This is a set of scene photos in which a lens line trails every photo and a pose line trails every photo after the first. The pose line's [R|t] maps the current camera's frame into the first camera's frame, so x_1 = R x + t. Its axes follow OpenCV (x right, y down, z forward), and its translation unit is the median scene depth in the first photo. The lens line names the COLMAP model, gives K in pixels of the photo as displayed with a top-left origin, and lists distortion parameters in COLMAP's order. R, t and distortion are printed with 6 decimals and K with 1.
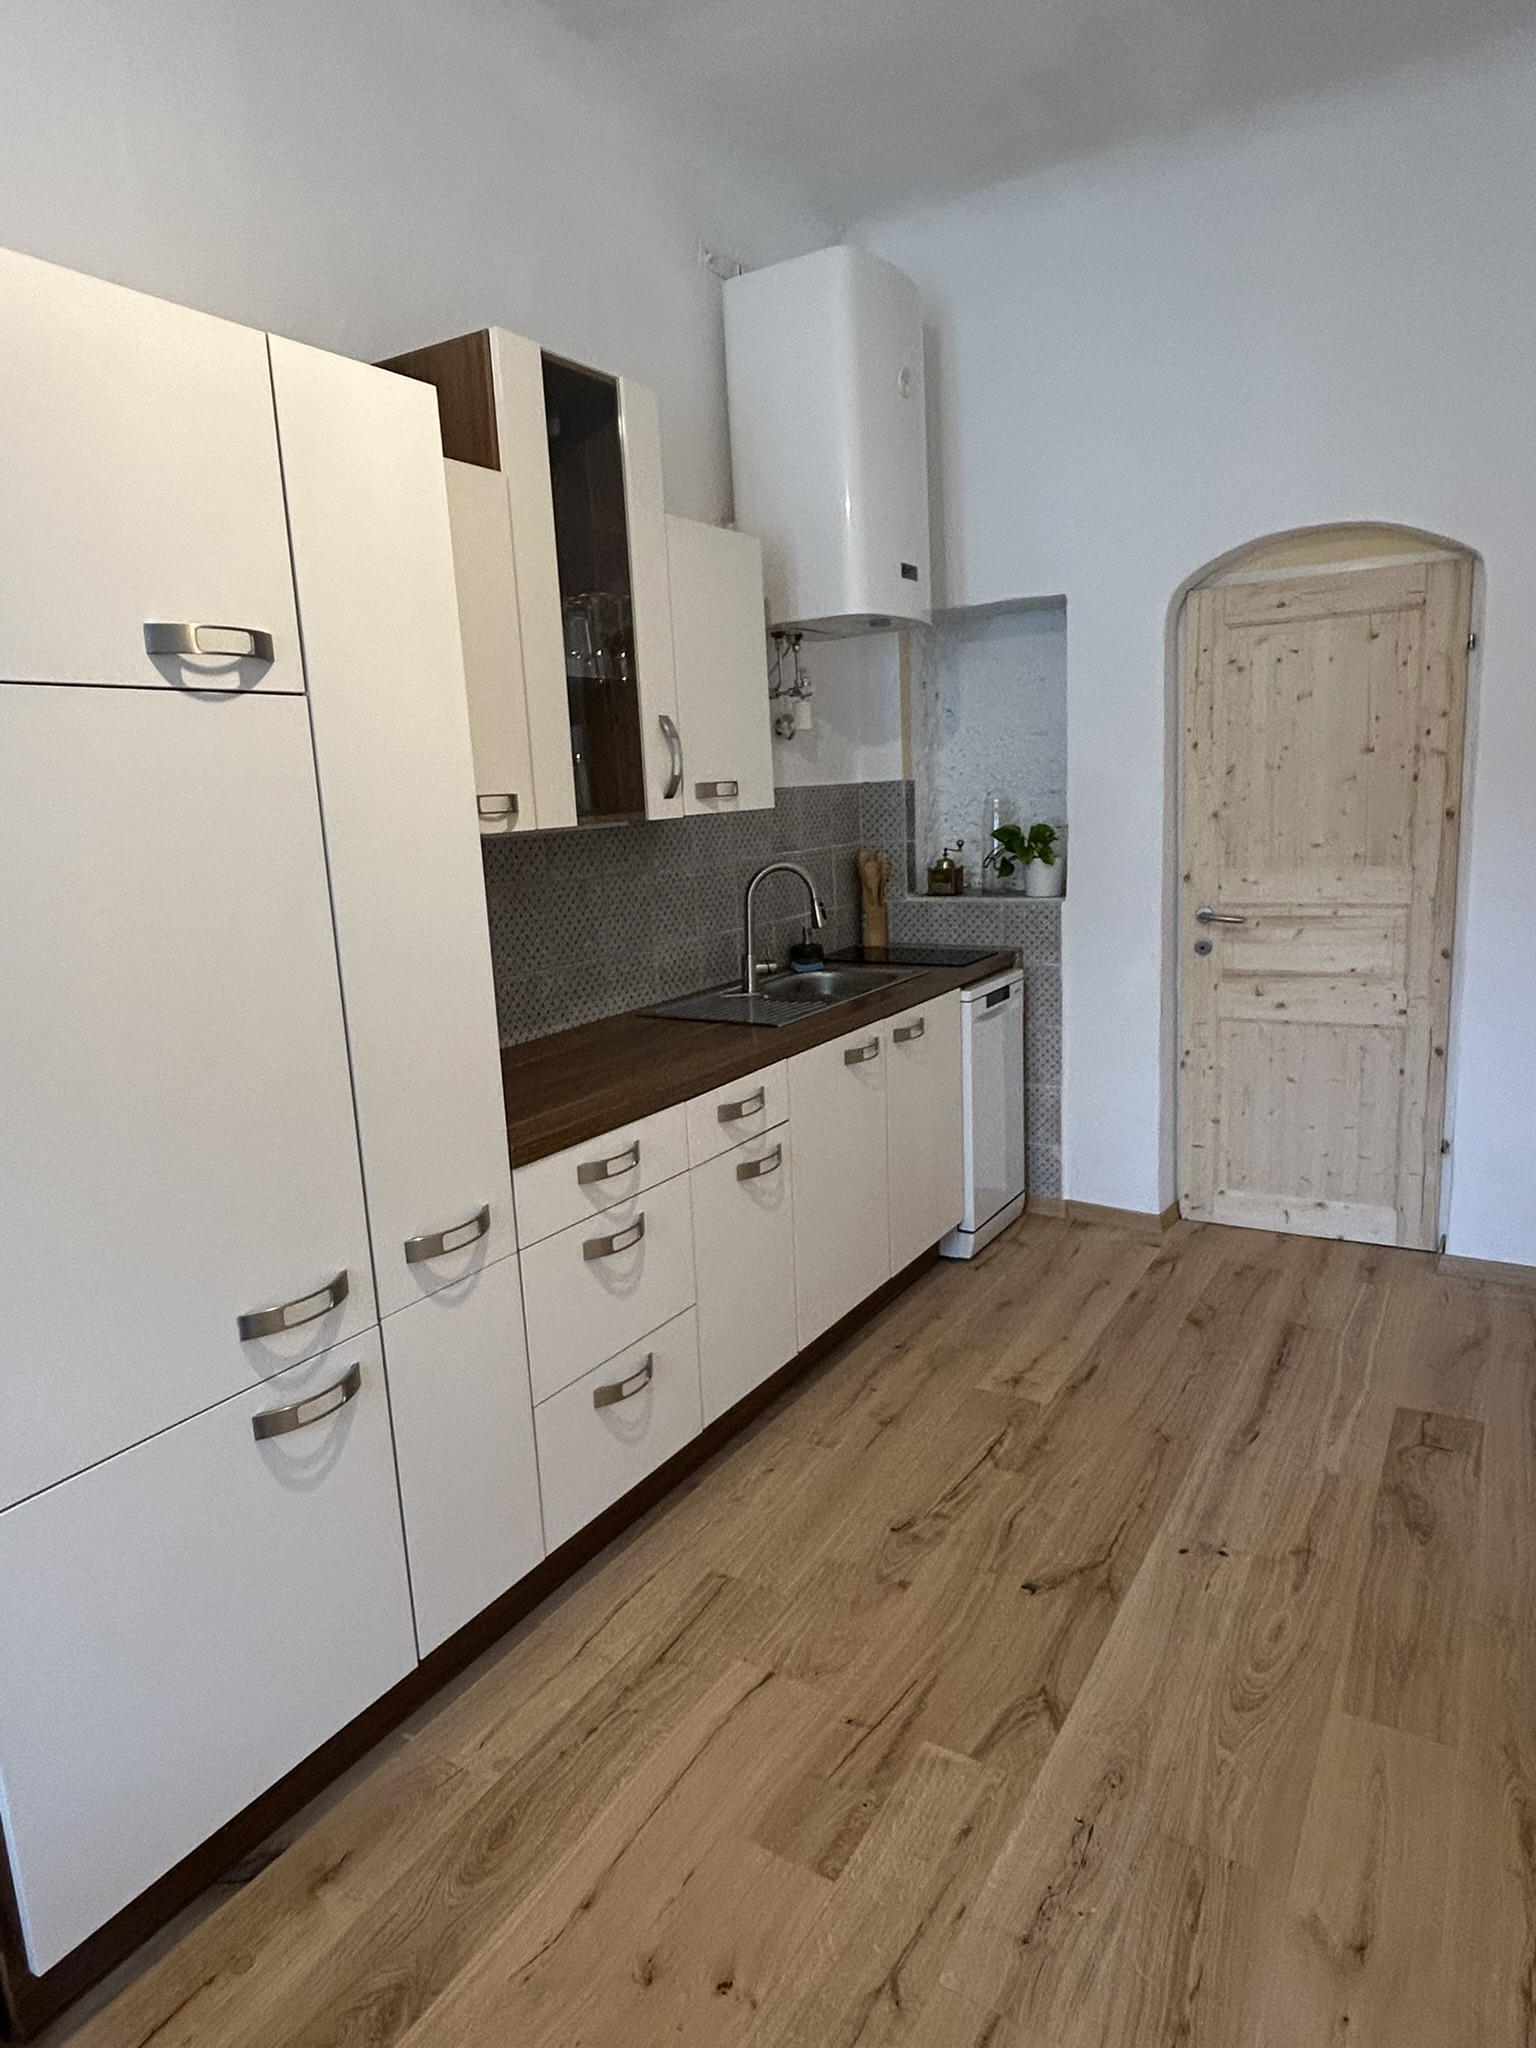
lens RADIAL K [[1259.6, 0, 768.0], [0, 1259.6, 1024.0], [0, 0, 1]] dist [0.000925, -0.002795]
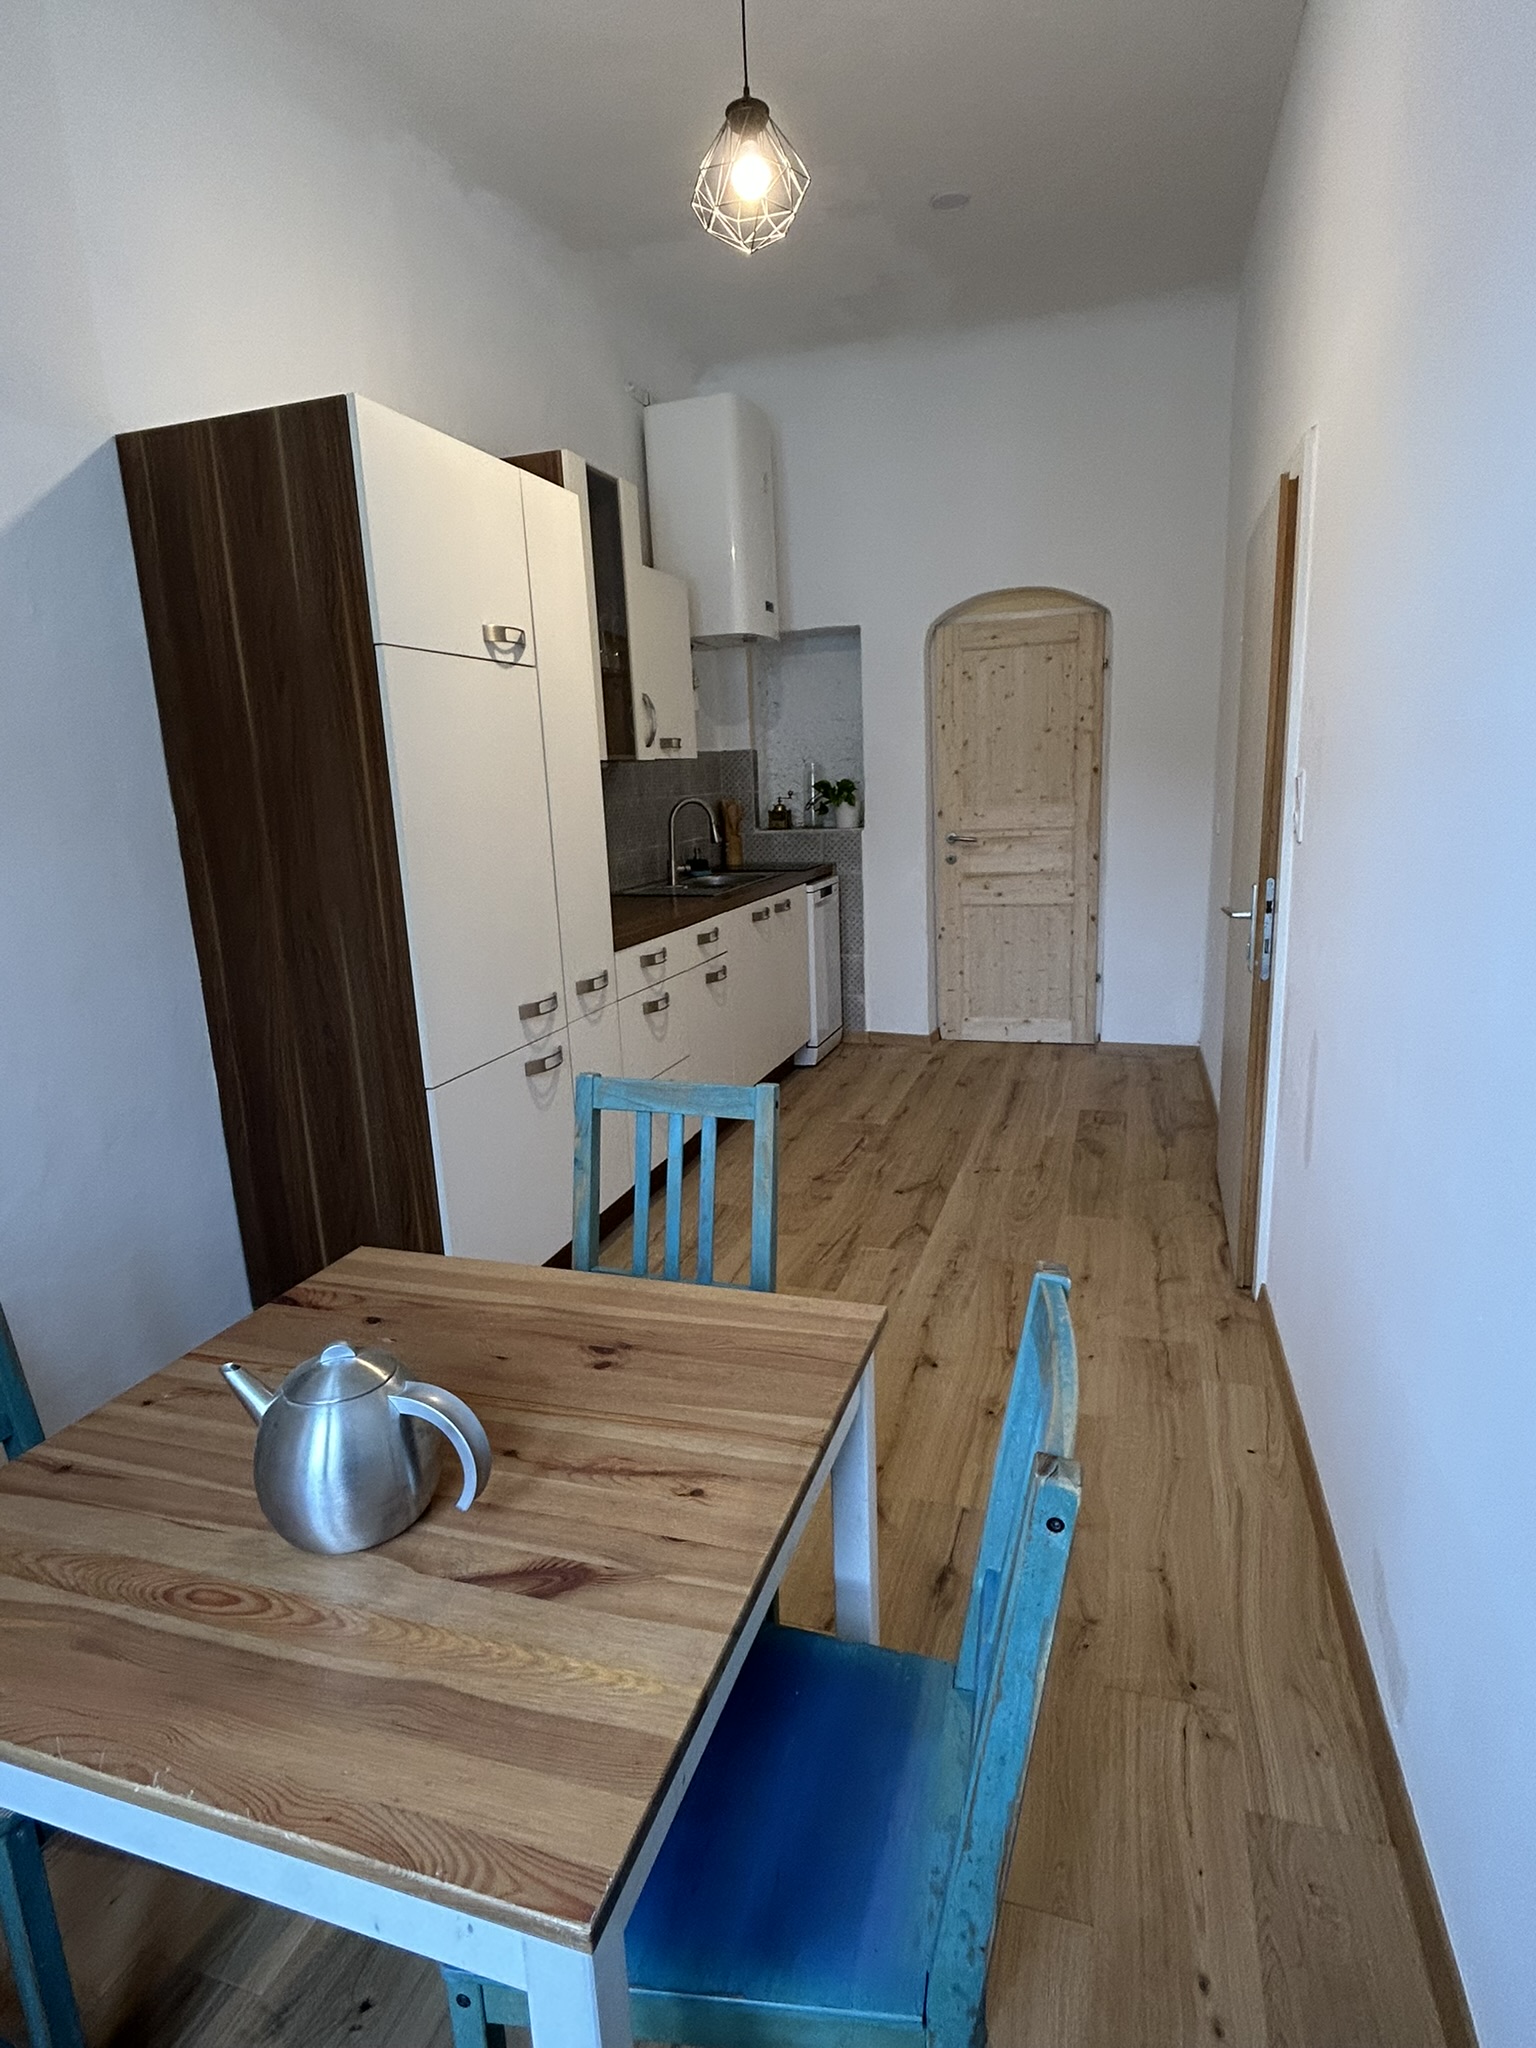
lens RADIAL K [[1108.6, 0, 768.0], [0, 1108.6, 1024.0], [0, 0, 1]] dist [0.000162, -0.000201]
pose [[0.975209, -0.041717, 0.217317, -0.195456], [0.036919, 0.998978, 0.026095, 0.107482], [-0.218183, -0.017425, 0.975752, -0.309524]]
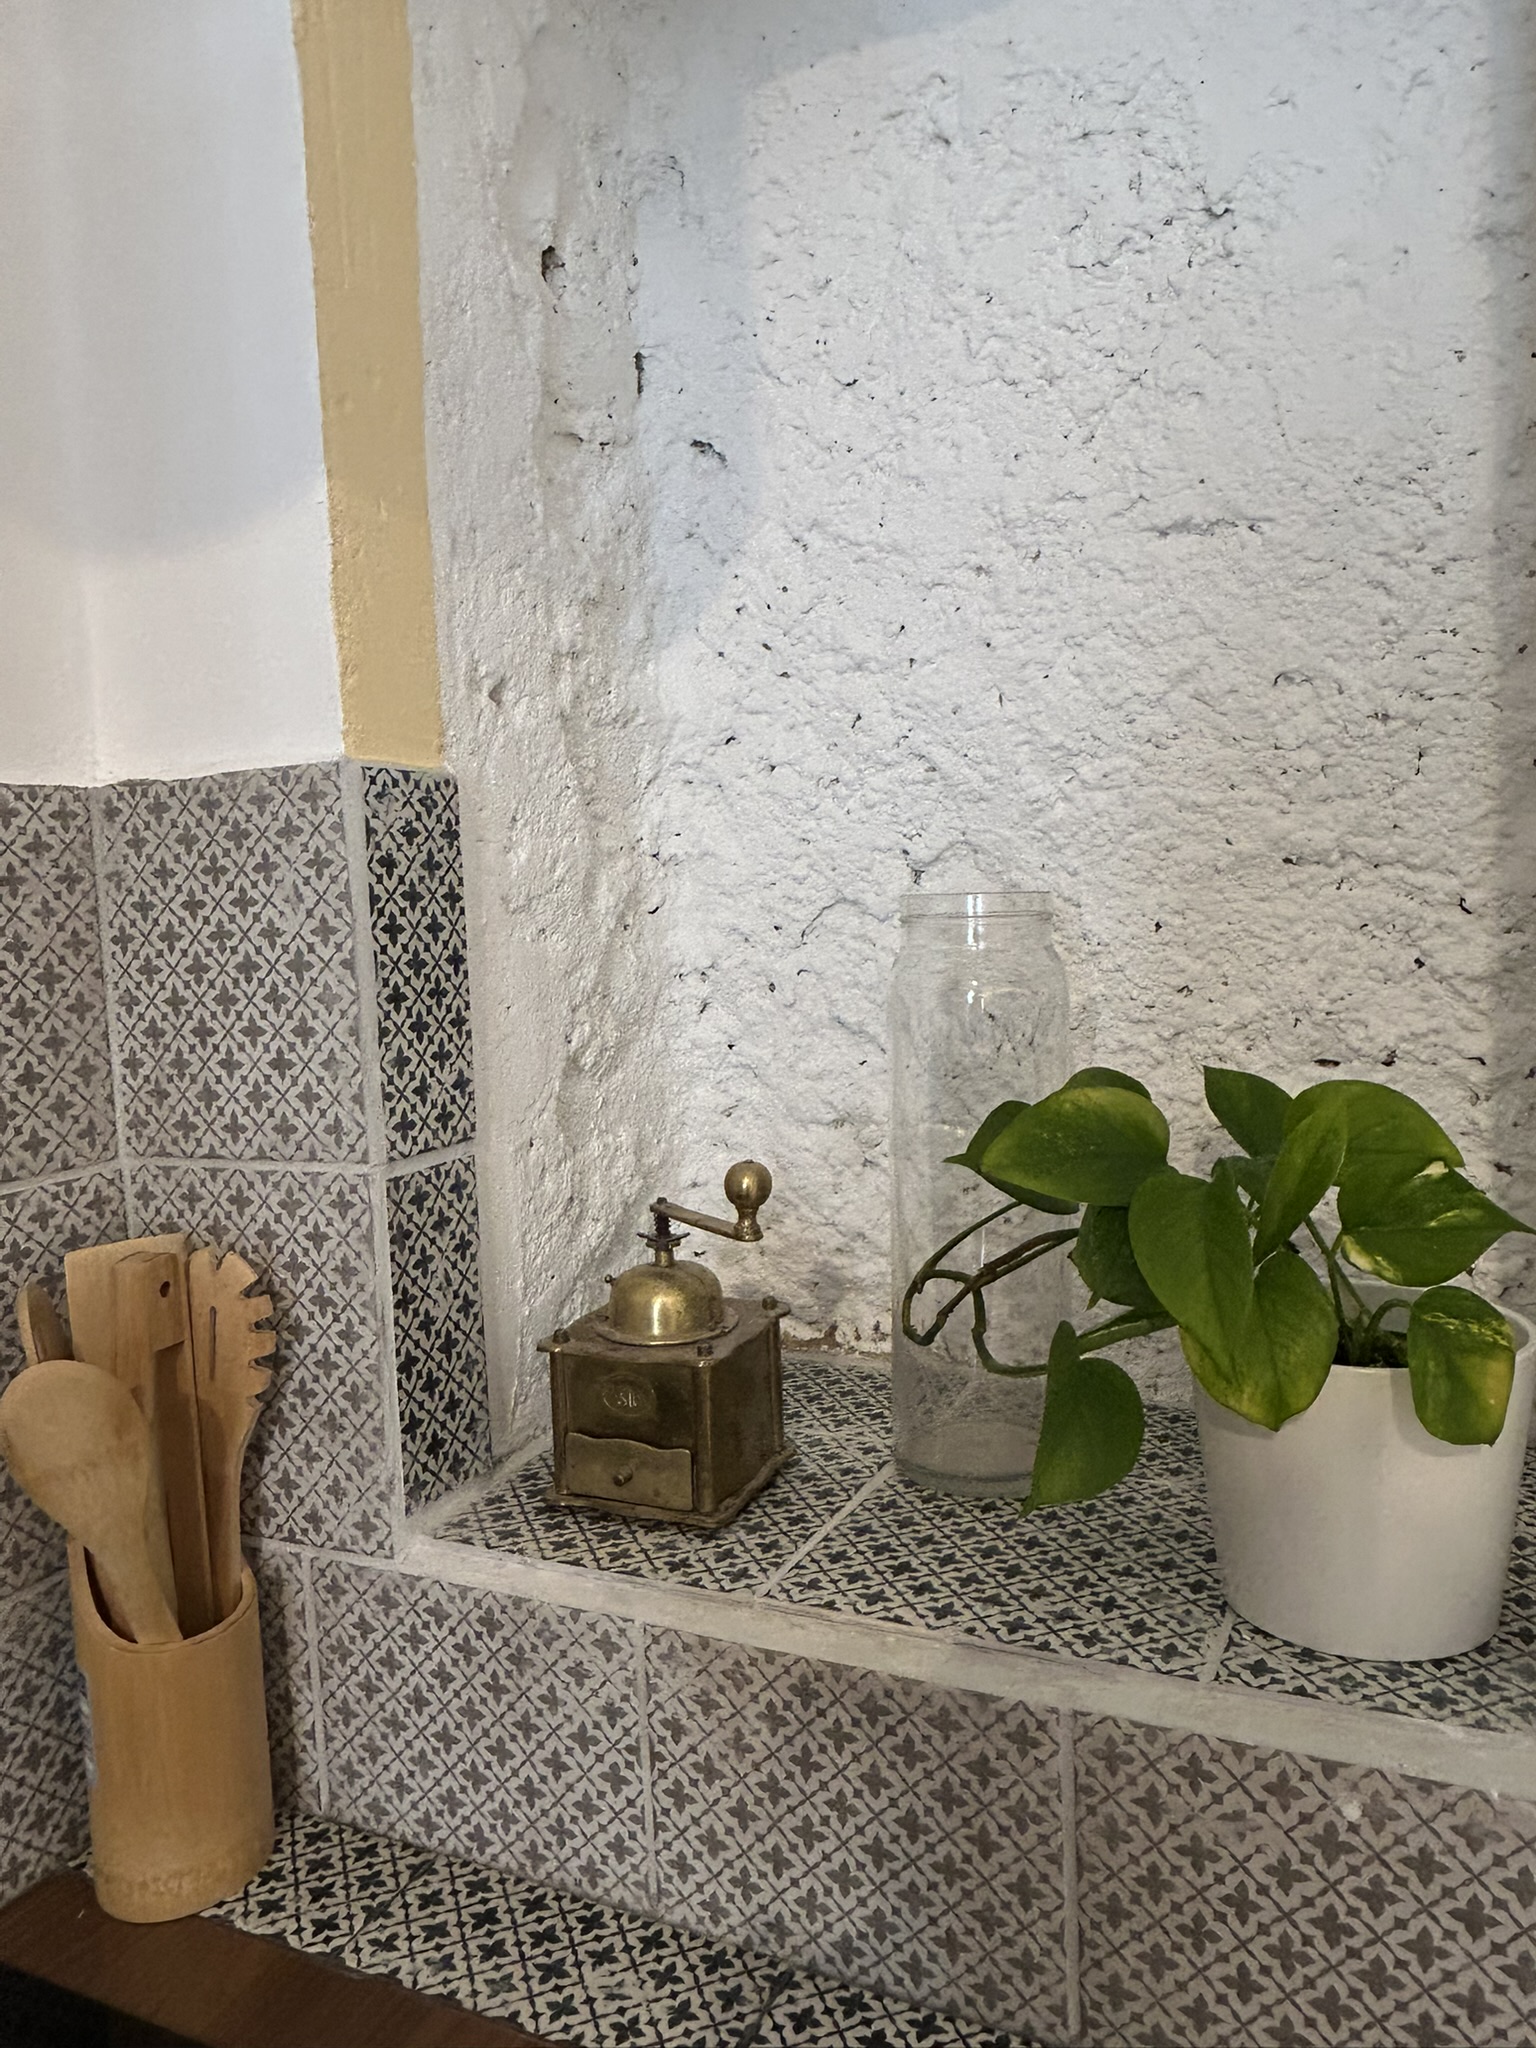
lens RADIAL K [[1465.6, 0, 768.0], [0, 1465.6, 1024.0], [0, 0, 1]] dist [0.000783, 0.000211]
pose [[0.997152, -0.007024, 0.075096, 0.168435], [0.014880, 0.994407, -0.104562, -0.170583], [-0.073941, 0.105381, 0.991679, 0.975306]]
